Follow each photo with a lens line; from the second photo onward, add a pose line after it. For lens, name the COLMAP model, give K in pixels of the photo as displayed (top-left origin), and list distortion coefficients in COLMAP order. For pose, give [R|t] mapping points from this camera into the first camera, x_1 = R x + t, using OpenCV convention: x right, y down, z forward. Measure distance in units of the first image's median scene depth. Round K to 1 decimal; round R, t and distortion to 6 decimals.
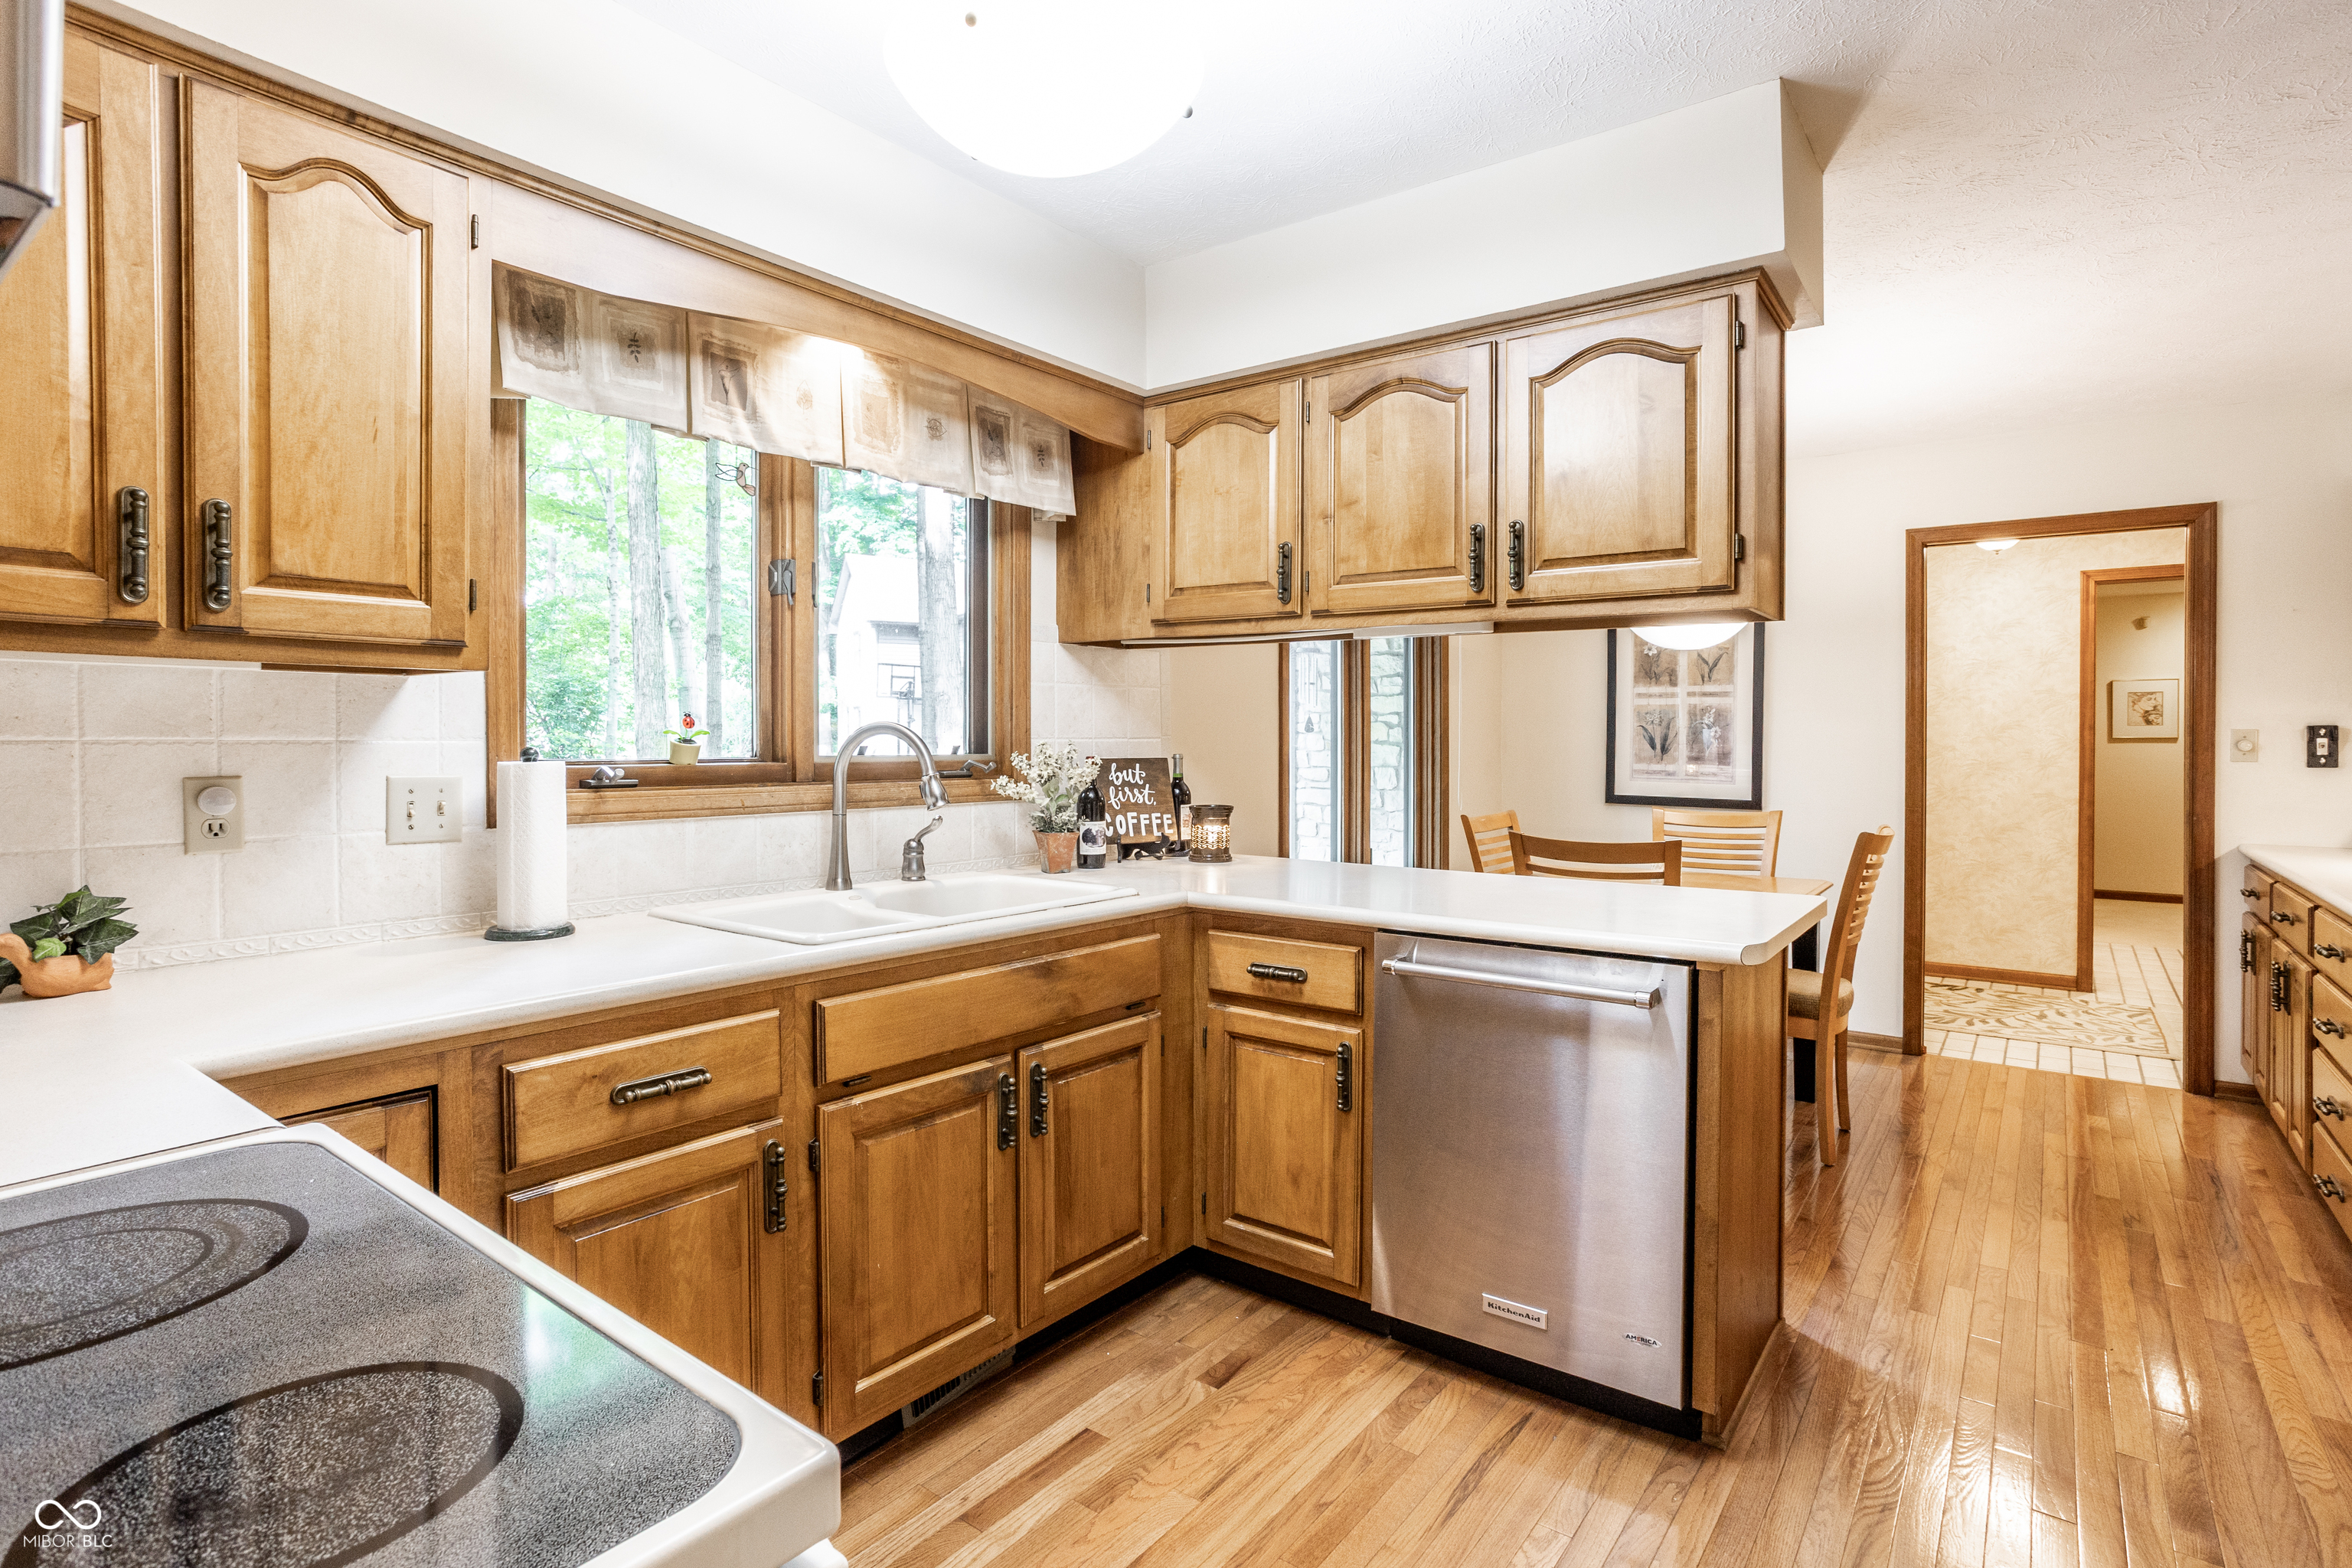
lens RADIAL K [[1145.5, 0, 1185.5], [0, 1145.5, 745.9], [0, 0, 1]] dist [-0.043733, 0.027216]
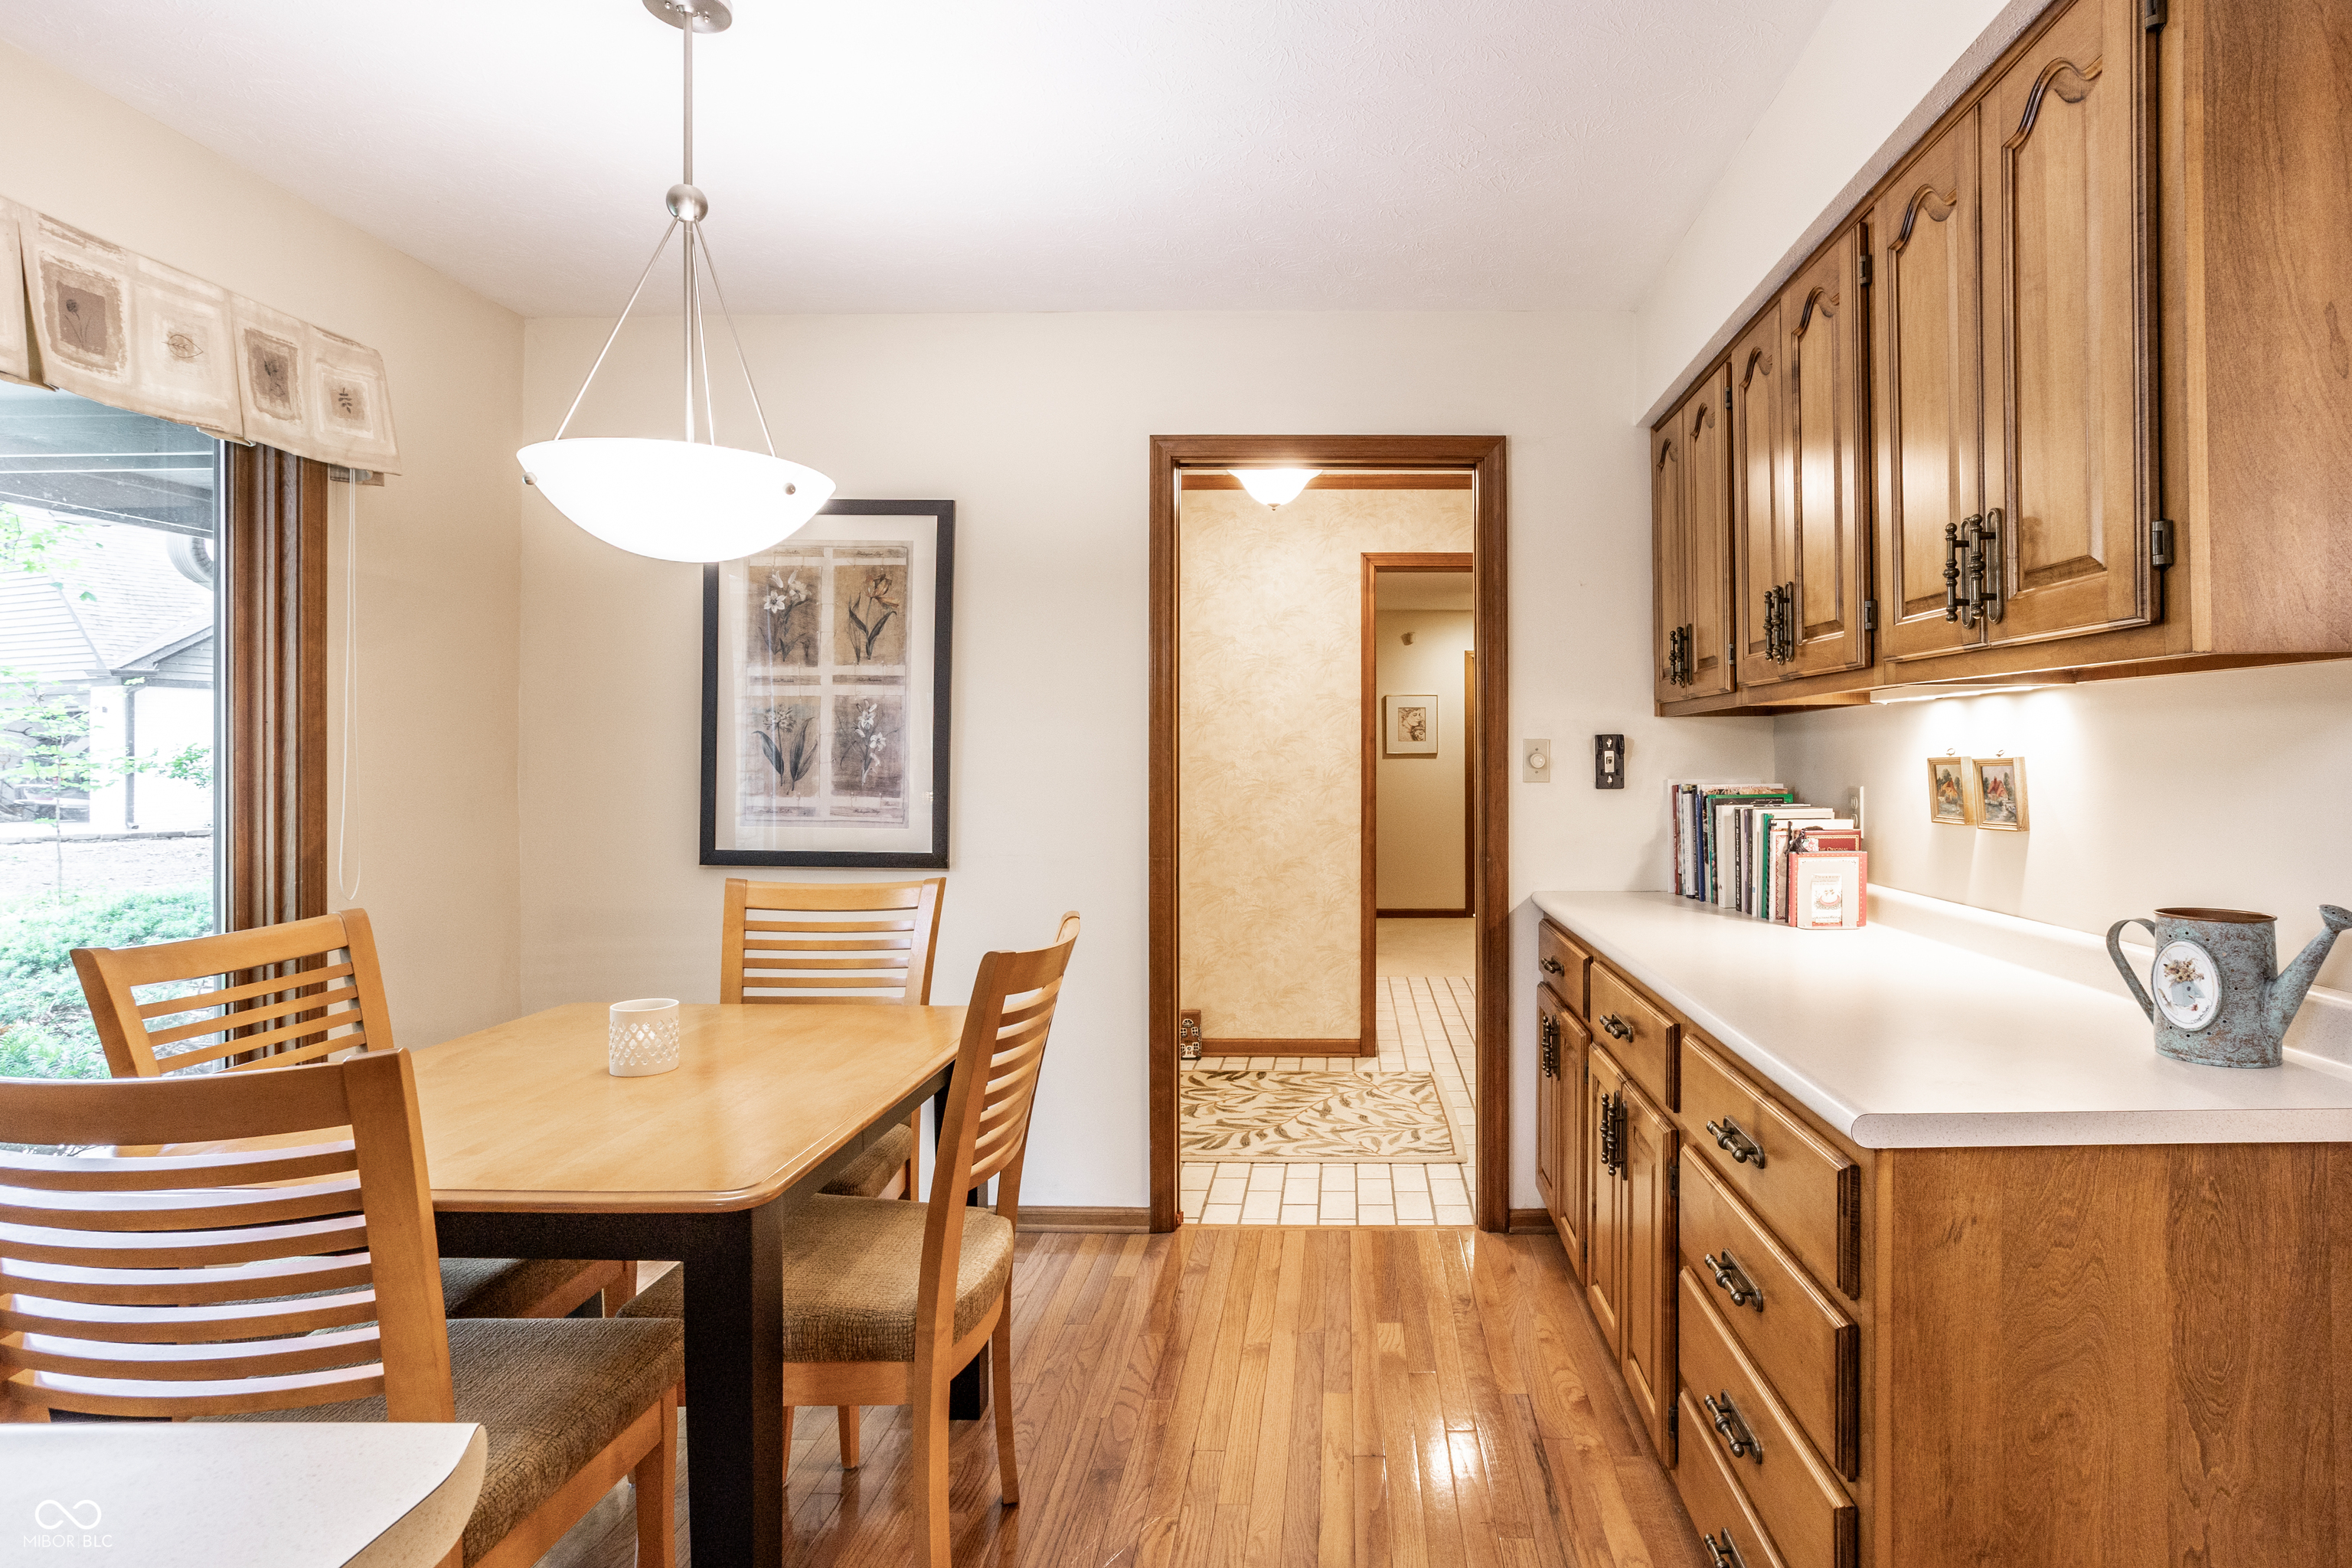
lens RADIAL K [[1145.5, 0, 1185.5], [0, 1145.5, 745.9], [0, 0, 1]] dist [-0.043733, 0.027216]
pose [[0.866981, 0.002806, 0.498334, 0.301114], [0.005036, 0.999884, -0.014392, -0.000542], [-0.498316, 0.014987, 0.866866, 0.384490]]
